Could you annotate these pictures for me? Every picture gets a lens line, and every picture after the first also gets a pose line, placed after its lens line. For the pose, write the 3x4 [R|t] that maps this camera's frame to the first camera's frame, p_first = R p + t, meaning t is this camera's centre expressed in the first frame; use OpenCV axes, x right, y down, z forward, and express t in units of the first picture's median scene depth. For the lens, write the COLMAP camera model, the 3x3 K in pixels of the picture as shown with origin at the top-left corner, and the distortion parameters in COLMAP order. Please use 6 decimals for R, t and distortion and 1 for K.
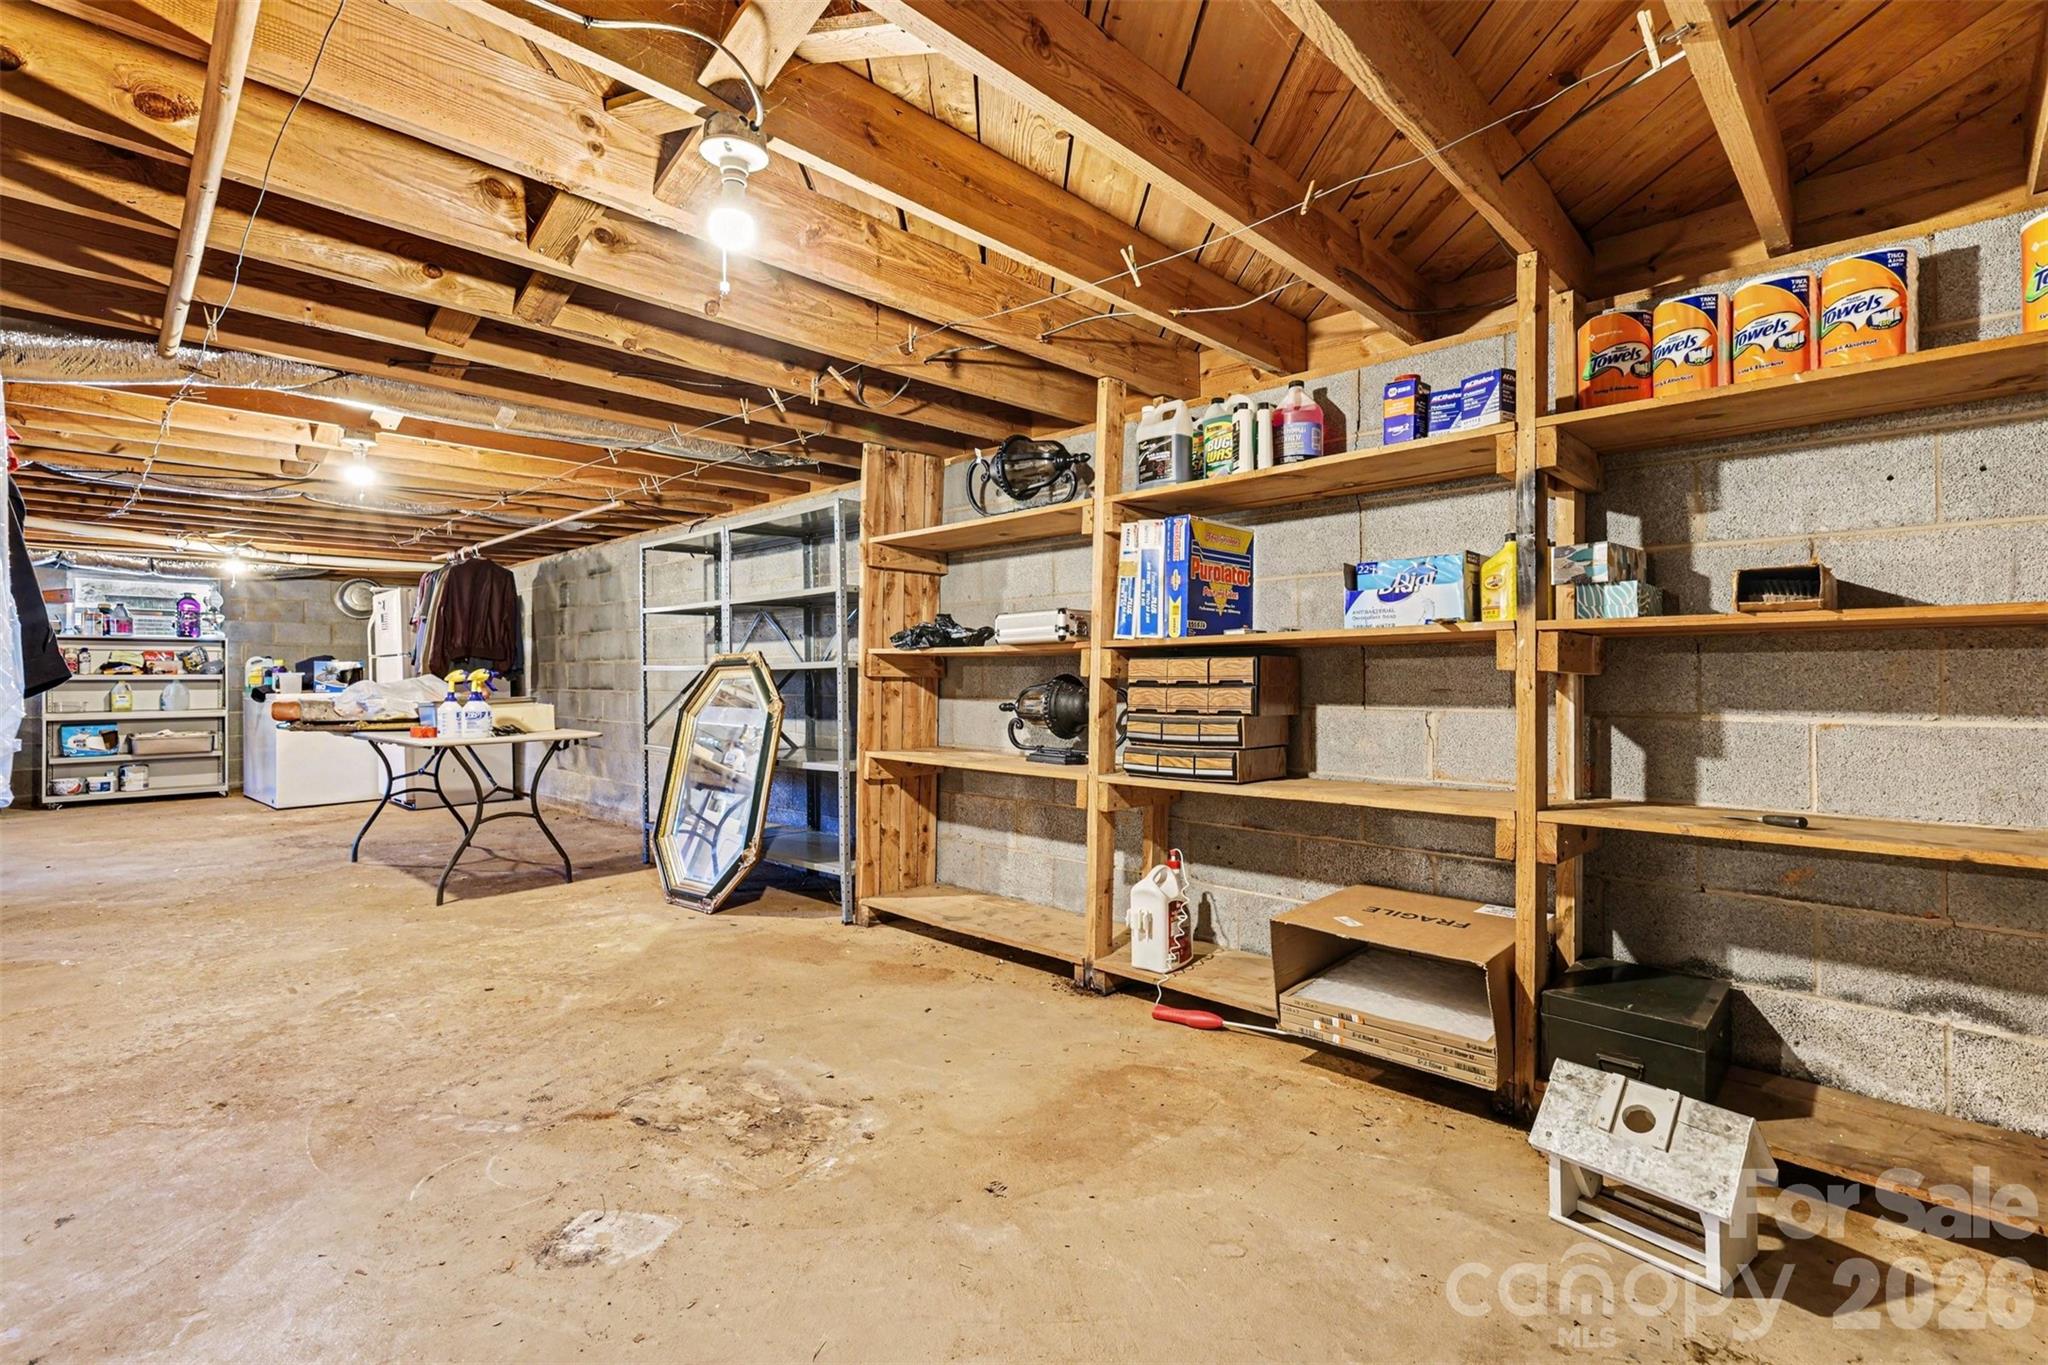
lens RADIAL K [[948.3, 0, 1039.9], [0, 948.3, 678.1], [0, 0, 1]] dist [0.003777, 0.000474]
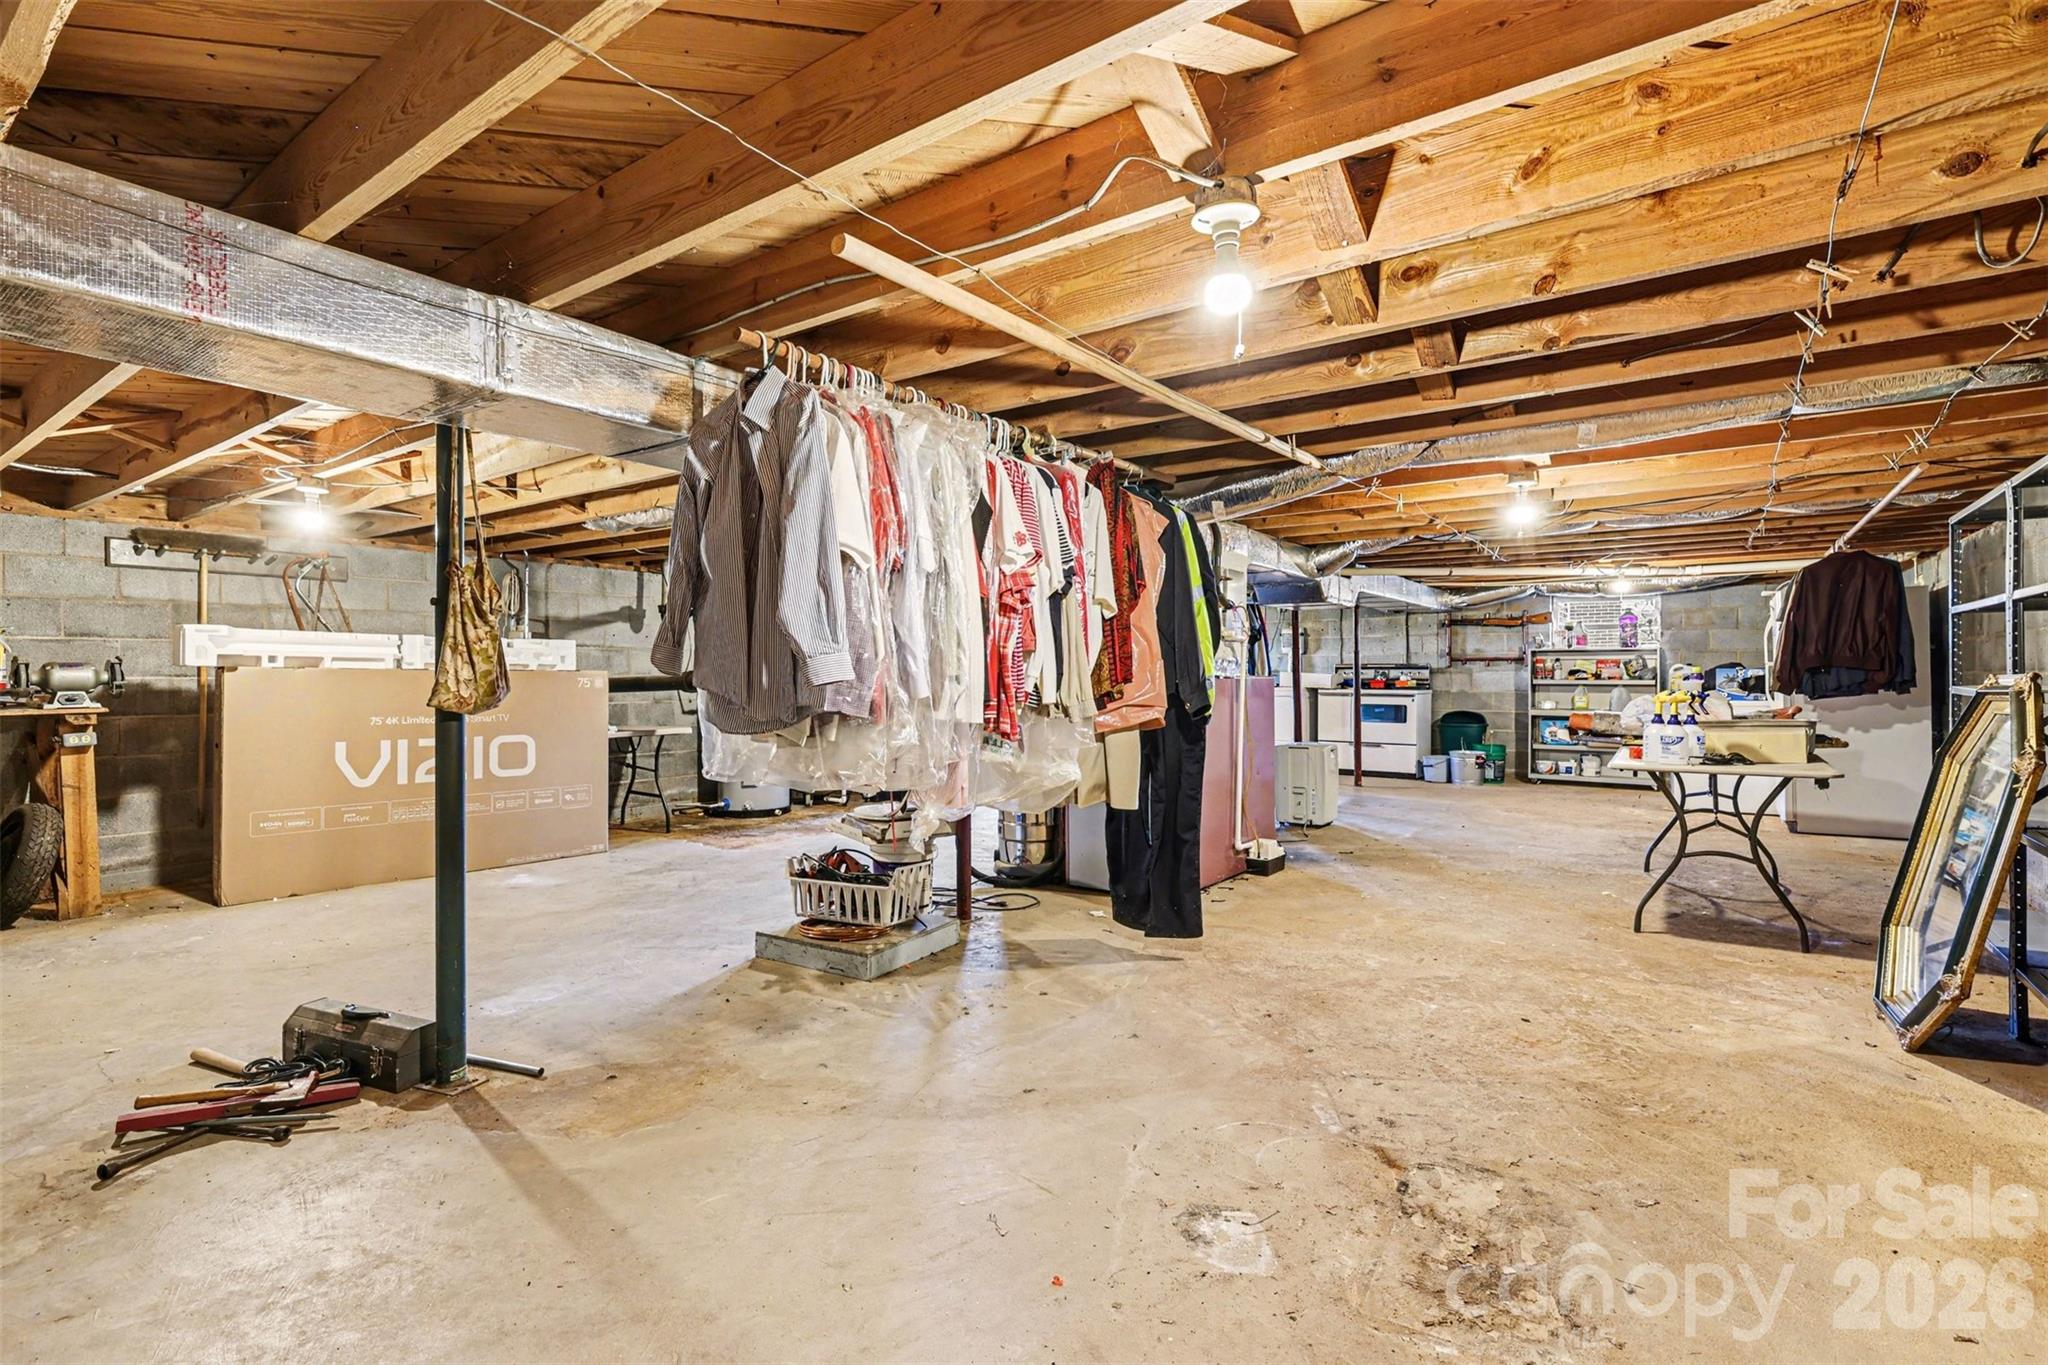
lens RADIAL K [[948.3, 0, 1036.8], [0, 948.3, 674.4], [0, 0, 1]] dist [0.003777, 0.000474]
pose [[0.129570, 0.007263, -0.991544, 0.320507], [-0.001533, 0.999973, 0.007125, -0.039819], [0.991569, 0.000596, 0.129578, 0.336840]]
